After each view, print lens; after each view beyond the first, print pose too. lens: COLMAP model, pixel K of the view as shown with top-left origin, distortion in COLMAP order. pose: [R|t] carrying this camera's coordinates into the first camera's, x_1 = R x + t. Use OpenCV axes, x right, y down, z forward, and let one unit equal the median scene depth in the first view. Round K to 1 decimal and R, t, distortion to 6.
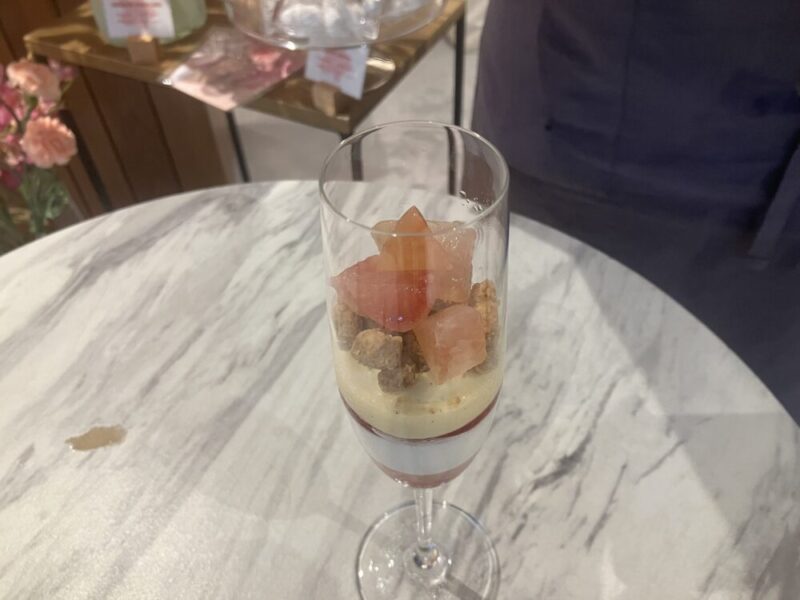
lens RADIAL K [[673.3, 0, 403.9], [0, 673.3, 300.8], [0, 0, 1]] dist [-0.000444, 0.000017]
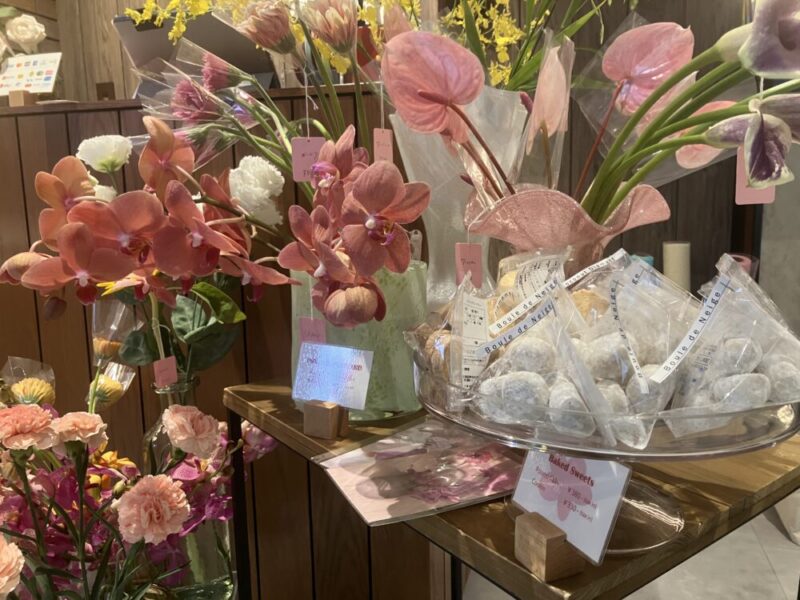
lens RADIAL K [[658.9, 0, 414.3], [0, 658.9, 289.8], [0, 0, 1]] dist [-0.000469, 0.000281]
pose [[0.892653, 0.080843, -0.443436, 0.019082], [-0.335496, 0.776166, -0.533862, -0.238961], [0.301021, 0.625324, 0.719969, 0.761565]]
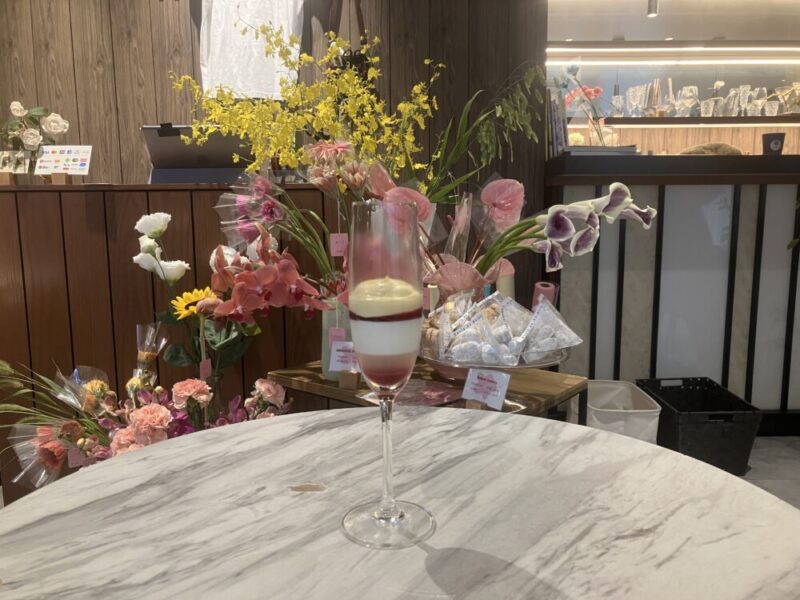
lens RADIAL K [[654.6, 0, 410.3], [0, 654.6, 304.7], [0, 0, 1]] dist [0.057674, -0.065550]
pose [[0.976272, 0.055690, -0.209266, 0.031642], [-0.173979, 0.777105, -0.604847, 0.563593], [0.128938, 0.626903, 0.768354, -0.250327]]
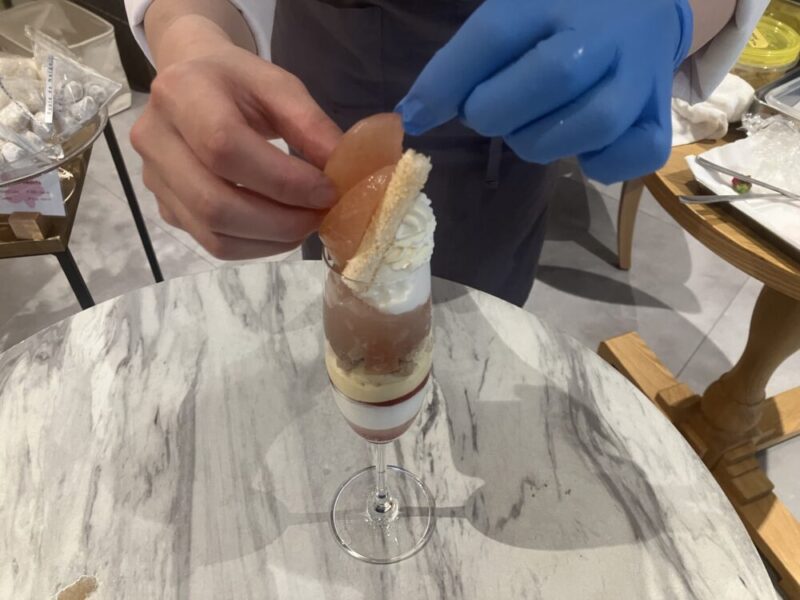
lens RADIAL K [[673.3, 0, 403.9], [0, 673.3, 300.8], [0, 0, 1]] dist [-0.000444, 0.000017]
pose [[0.802748, -0.399945, 0.442311, -0.246950], [0.415085, 0.907307, 0.067066, -0.059156], [-0.428135, 0.129760, 0.894351, -0.184692]]
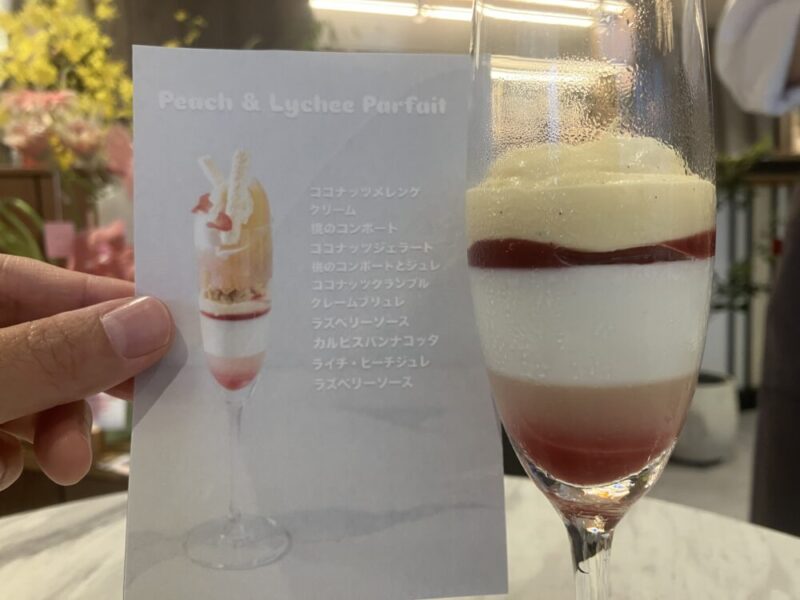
lens RADIAL K [[673.3, 0, 403.9], [0, 673.3, 300.8], [0, 0, 1]] dist [-0.000444, 0.000017]
pose [[0.992487, -0.013444, 0.121612, -0.108635], [0.090693, 0.748005, -0.657467, 0.252631], [-0.082128, 0.663557, 0.743605, 0.235002]]
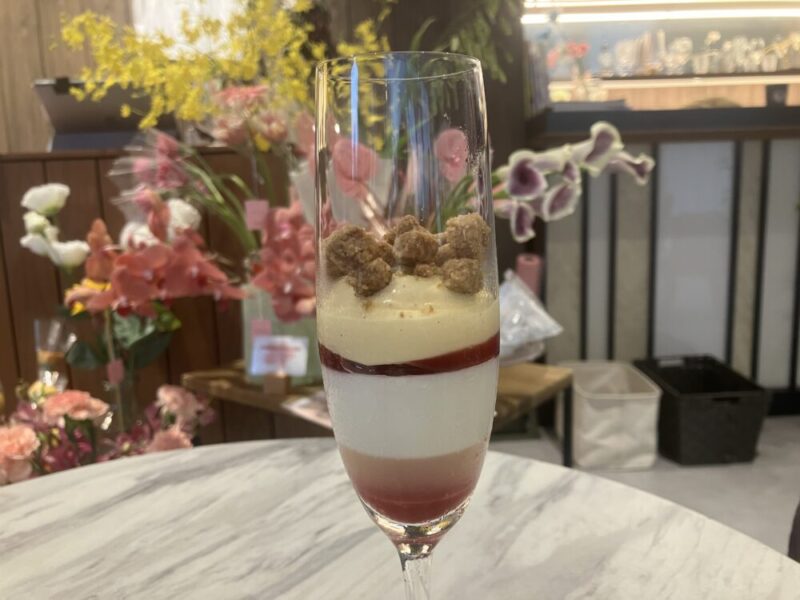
lens RADIAL K [[673.3, 0, 403.9], [0, 673.3, 300.8], [0, 0, 1]] dist [-0.000444, 0.000017]
pose [[0.978610, 0.031868, -0.203242, 0.088626], [-0.147360, 0.797960, -0.584418, 0.258390], [0.143555, 0.601867, 0.785588, 0.104612]]
